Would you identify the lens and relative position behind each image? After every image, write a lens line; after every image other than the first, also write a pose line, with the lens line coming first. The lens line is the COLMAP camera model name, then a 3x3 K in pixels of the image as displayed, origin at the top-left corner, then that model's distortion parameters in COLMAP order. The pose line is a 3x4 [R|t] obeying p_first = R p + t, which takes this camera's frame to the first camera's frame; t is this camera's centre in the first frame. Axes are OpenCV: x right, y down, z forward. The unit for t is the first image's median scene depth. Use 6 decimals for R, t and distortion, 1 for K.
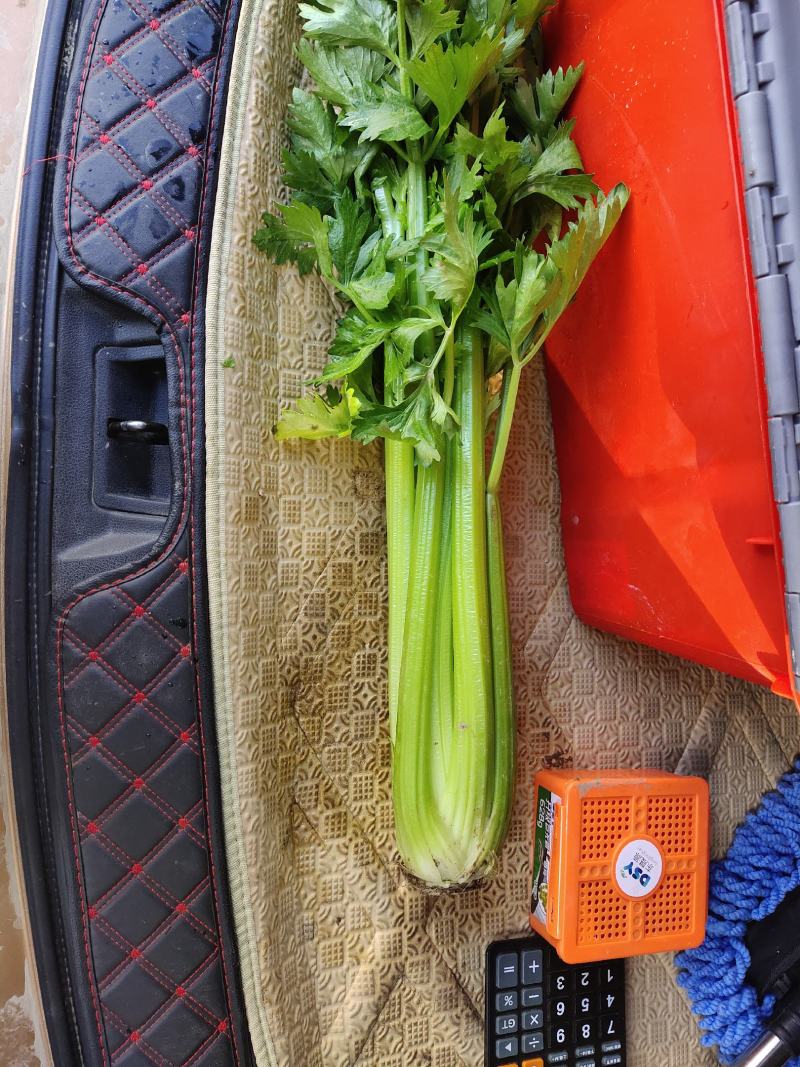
lens RADIAL K [[908.5, 0, 397.9], [0, 908.5, 542.6], [0, 0, 1]] dist [0.063253, -0.173953]
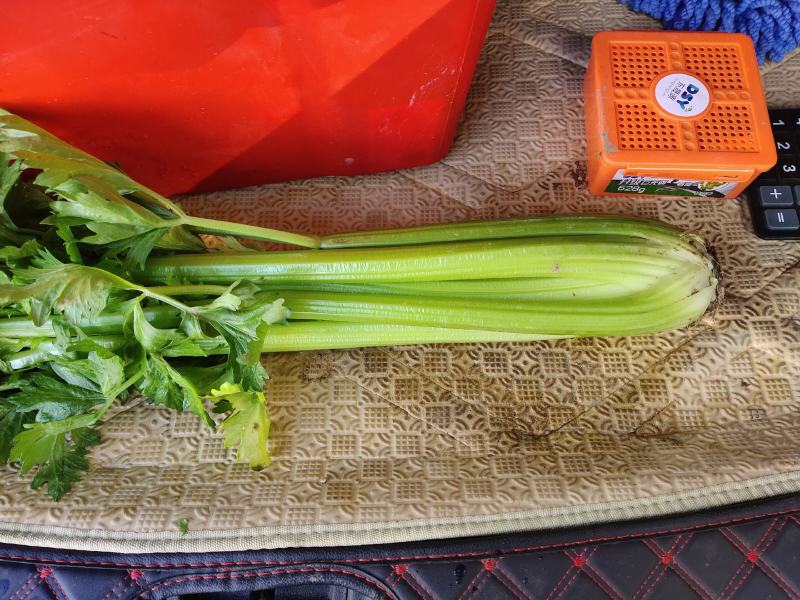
lens RADIAL K [[681.1, 0, 413.8], [0, 681.1, 298.0], [0, 0, 1]] dist [0.063253, -0.173953]
pose [[-0.023613, -0.999636, 0.013074, 0.030838], [0.999145, -0.023154, 0.034261, 0.019882], [-0.033946, 0.013872, 0.999327, 0.249515]]
